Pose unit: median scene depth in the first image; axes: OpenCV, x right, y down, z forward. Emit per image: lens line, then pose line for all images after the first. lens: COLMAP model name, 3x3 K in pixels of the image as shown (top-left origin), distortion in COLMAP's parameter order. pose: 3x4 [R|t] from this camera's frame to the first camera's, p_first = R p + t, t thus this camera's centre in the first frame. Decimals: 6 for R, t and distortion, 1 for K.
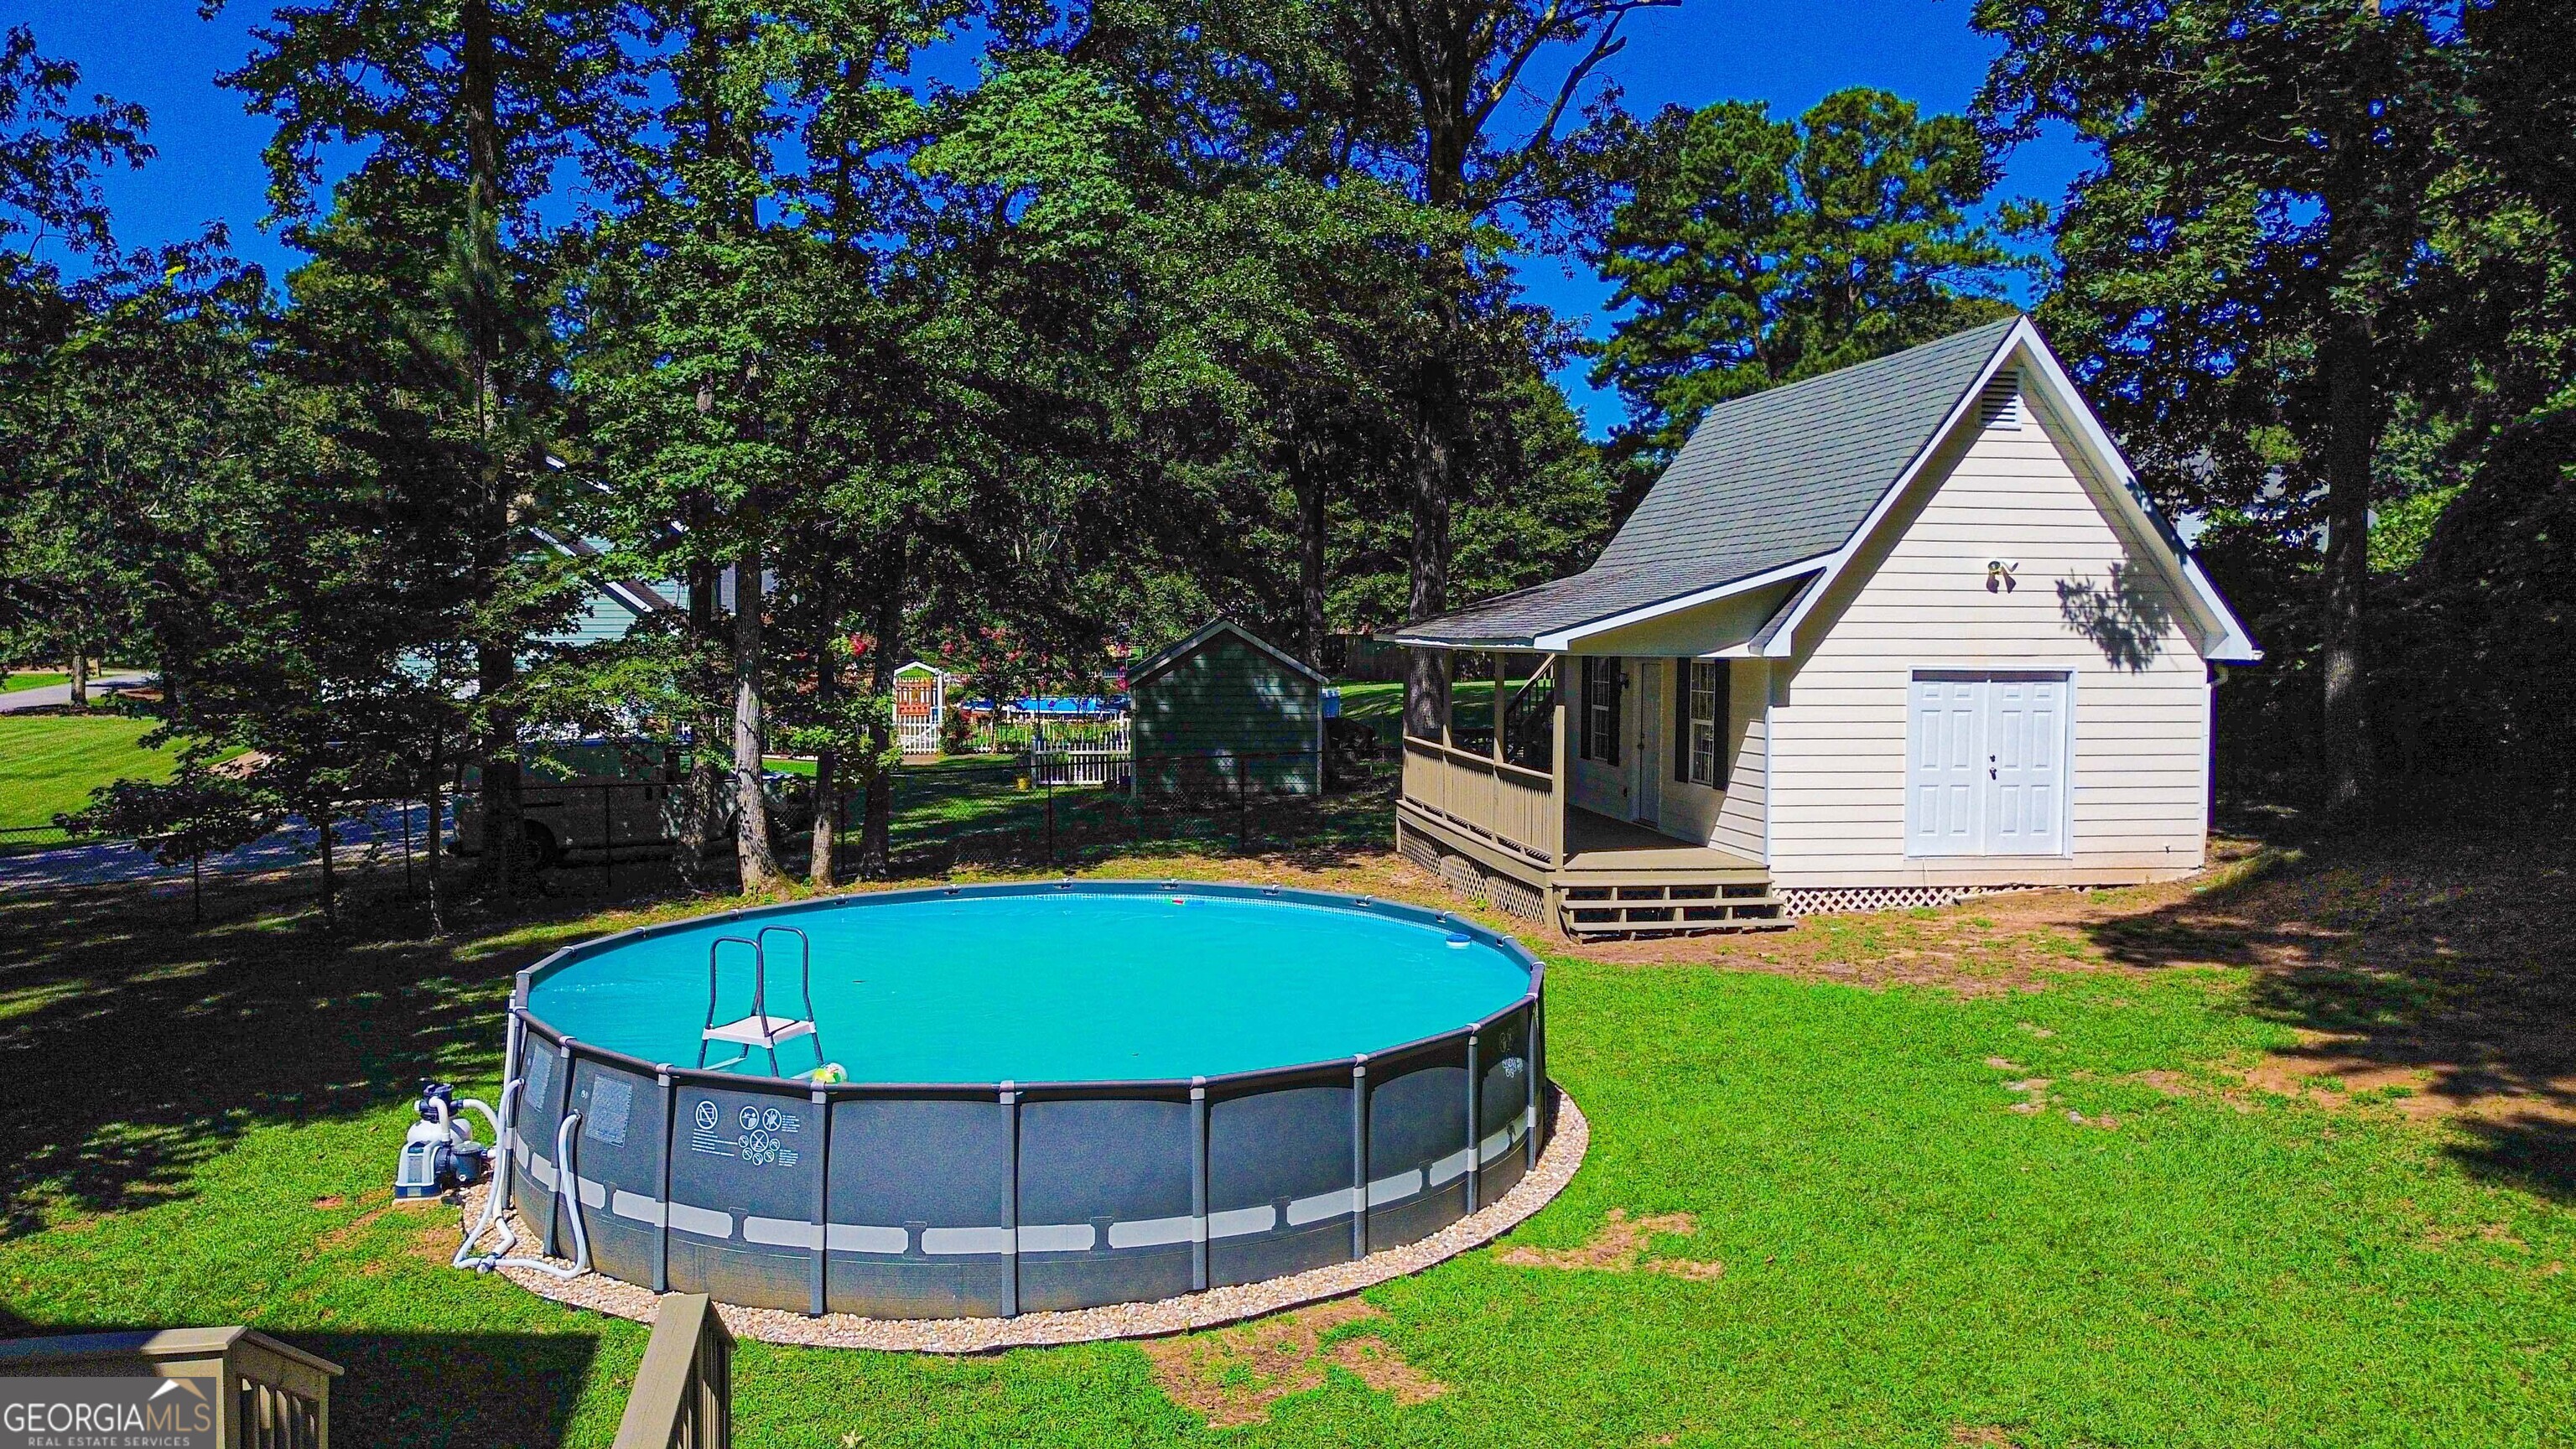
lens RADIAL K [[1824.4, 0, 1288.8], [0, 1824.4, 712.3], [0, 0, 1]] dist [0.075864, -0.076501]
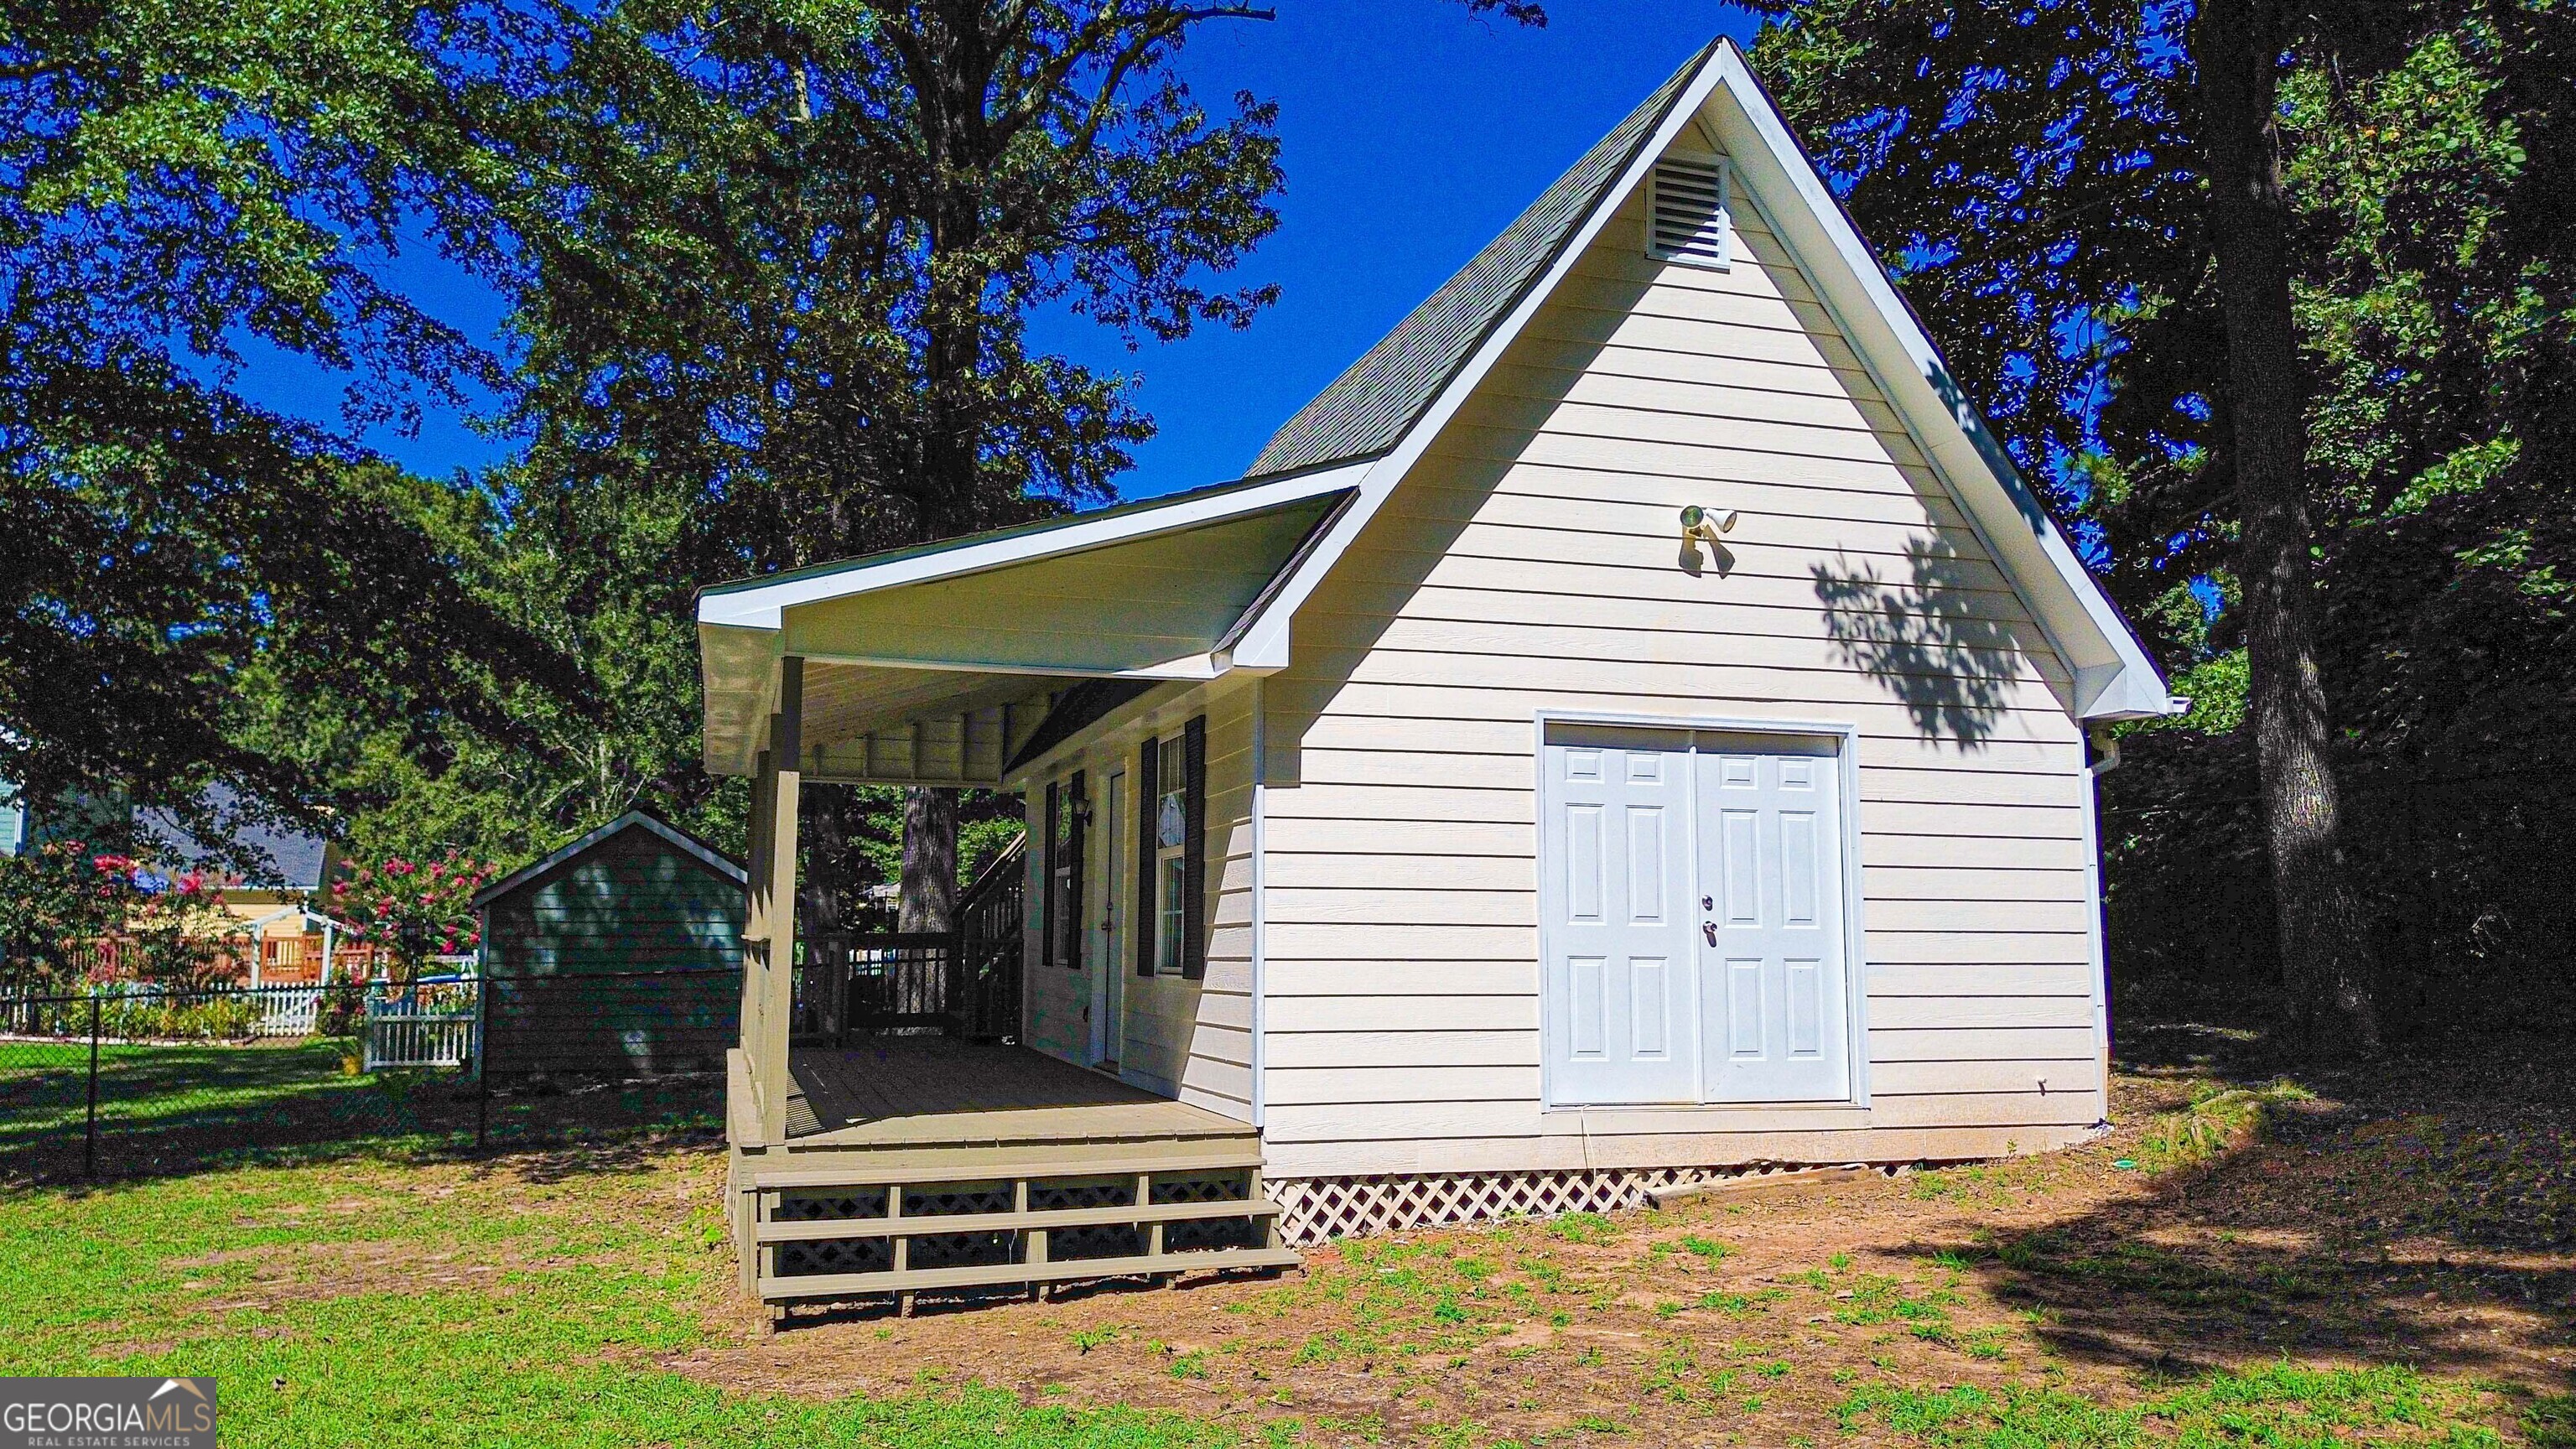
lens RADIAL K [[1824.4, 0, 1280.9], [0, 1824.4, 727.0], [0, 0, 1]] dist [0.075864, -0.076501]
pose [[0.990183, 0.013072, 0.139166, 0.195183], [0.009409, 0.987126, -0.159670, 0.055536], [-0.139461, 0.159412, 0.977312, 0.516173]]
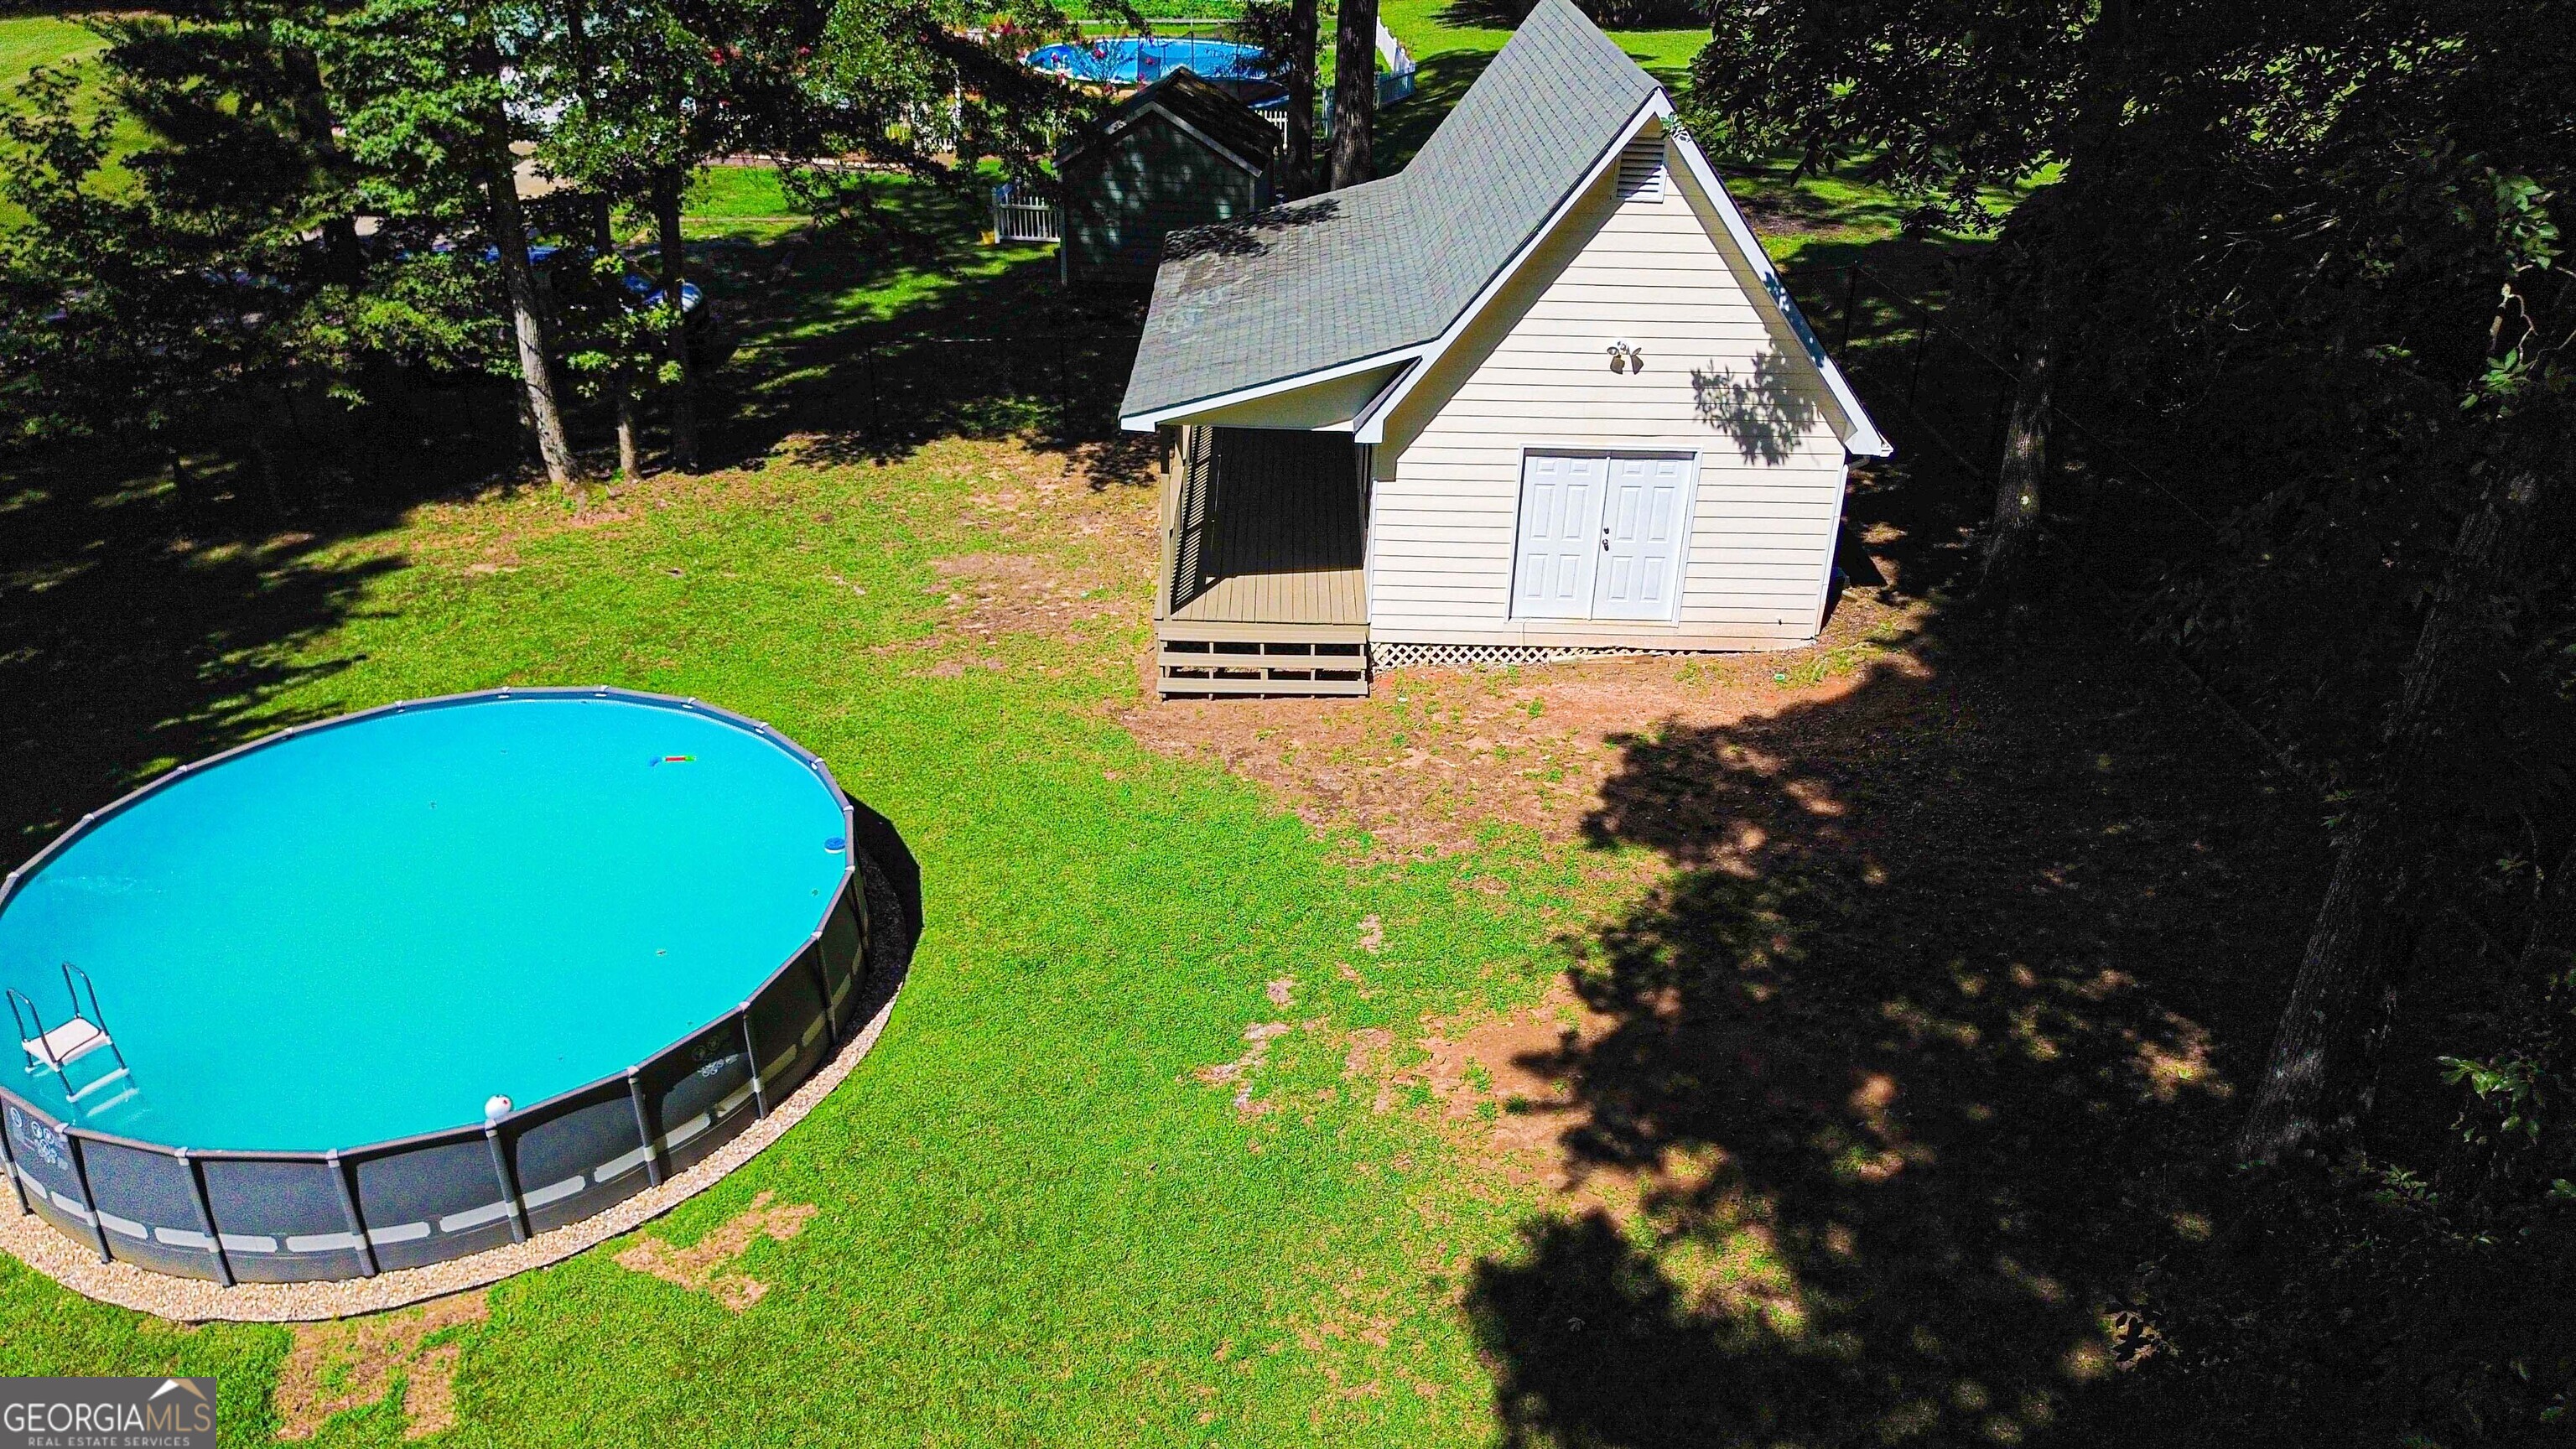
lens RADIAL K [[1824.4, 0, 1291.0], [0, 1824.4, 725.2], [0, 0, 1]] dist [0.075864, -0.076501]
pose [[0.986978, 0.089596, -0.133594, 0.351430], [-0.025316, 0.906688, 0.421042, -0.294619], [0.158852, -0.412177, 0.897149, 0.025588]]
